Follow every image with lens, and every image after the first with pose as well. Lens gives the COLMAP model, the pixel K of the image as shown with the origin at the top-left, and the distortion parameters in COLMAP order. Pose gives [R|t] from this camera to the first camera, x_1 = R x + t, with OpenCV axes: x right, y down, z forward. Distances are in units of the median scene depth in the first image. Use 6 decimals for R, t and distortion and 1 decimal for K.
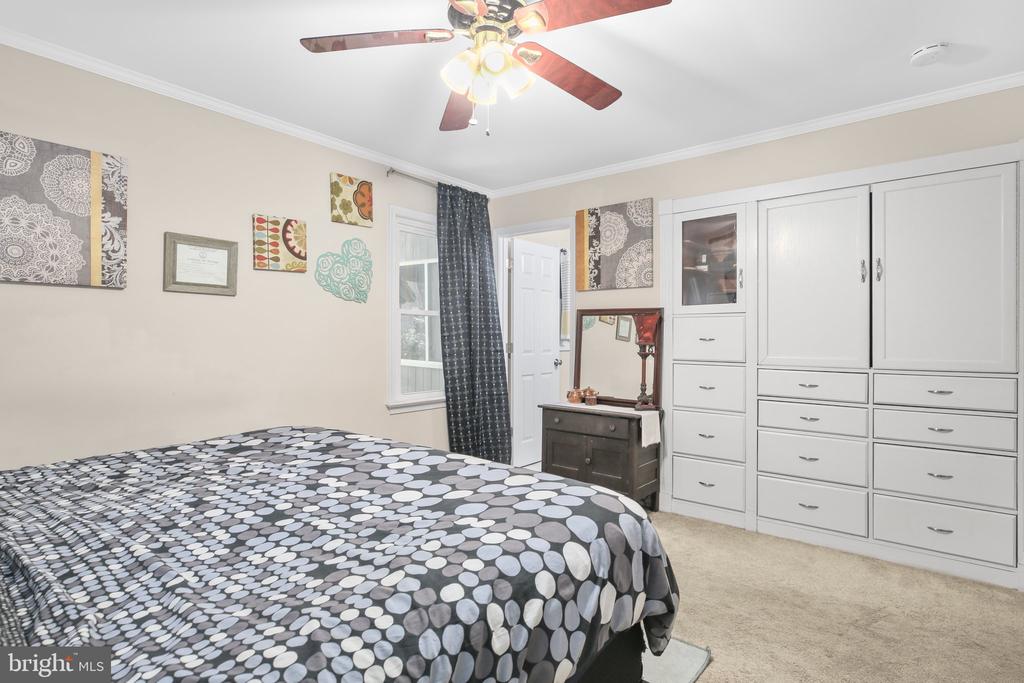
lens RADIAL K [[524.3, 0, 535.4], [0, 524.3, 335.6], [0, 0, 1]] dist [-0.002265, 0.000099]
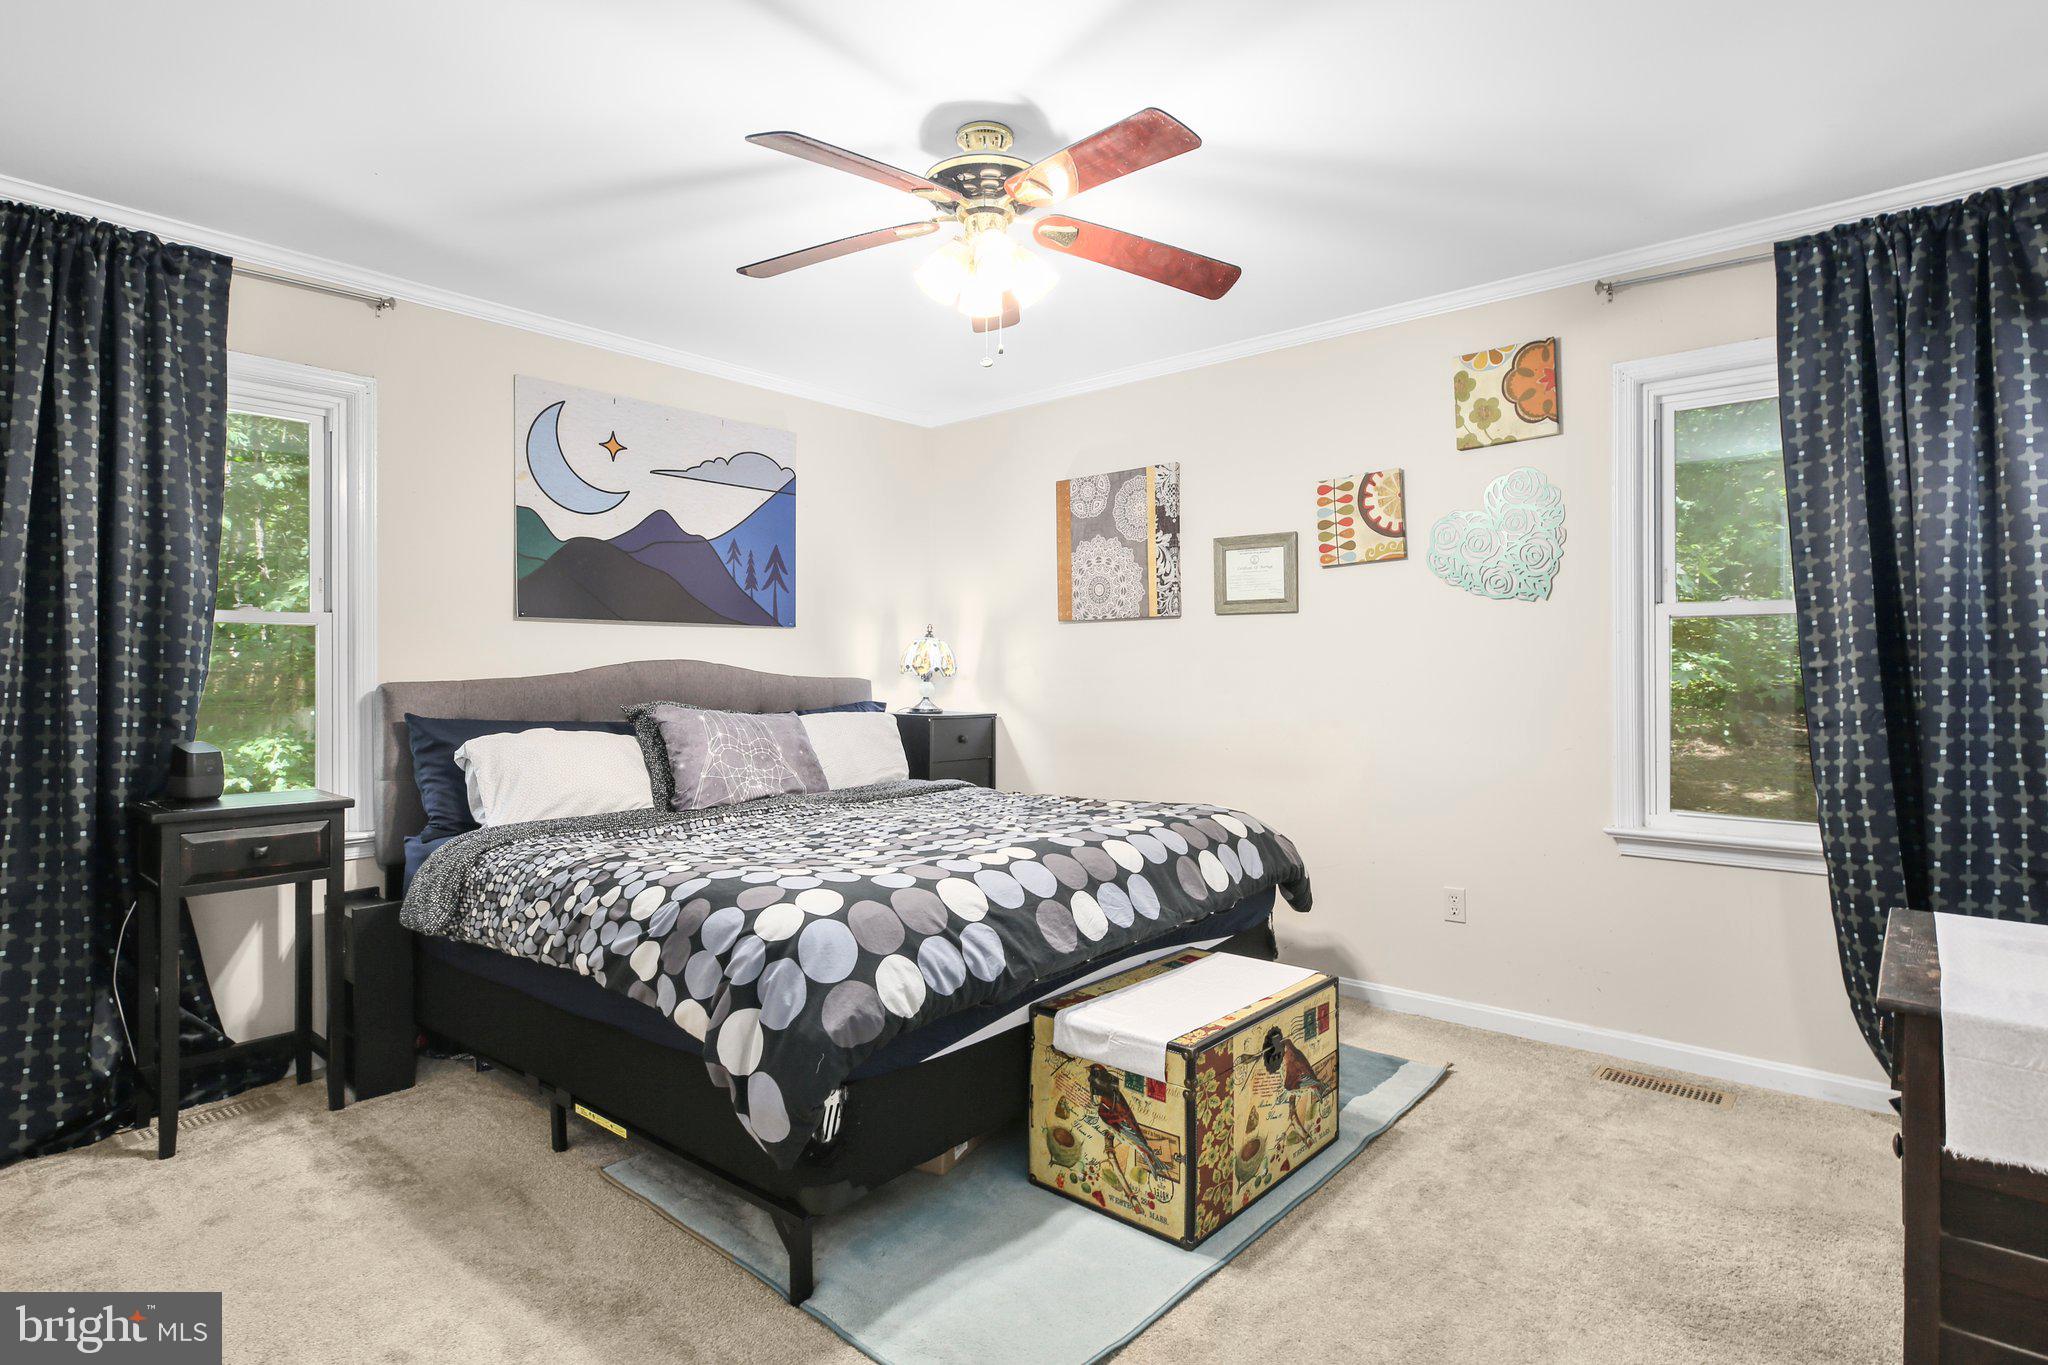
lens RADIAL K [[1048.7, 0, 1019.6], [0, 1048.7, 681.3], [0, 0, 1]] dist [-0.002265, 0.000099]
pose [[-0.056731, -0.000727, -0.998389, 0.721832], [-0.000192, 1.000000, -0.000717, 0.012353], [0.998389, 0.000151, -0.056731, 0.666568]]
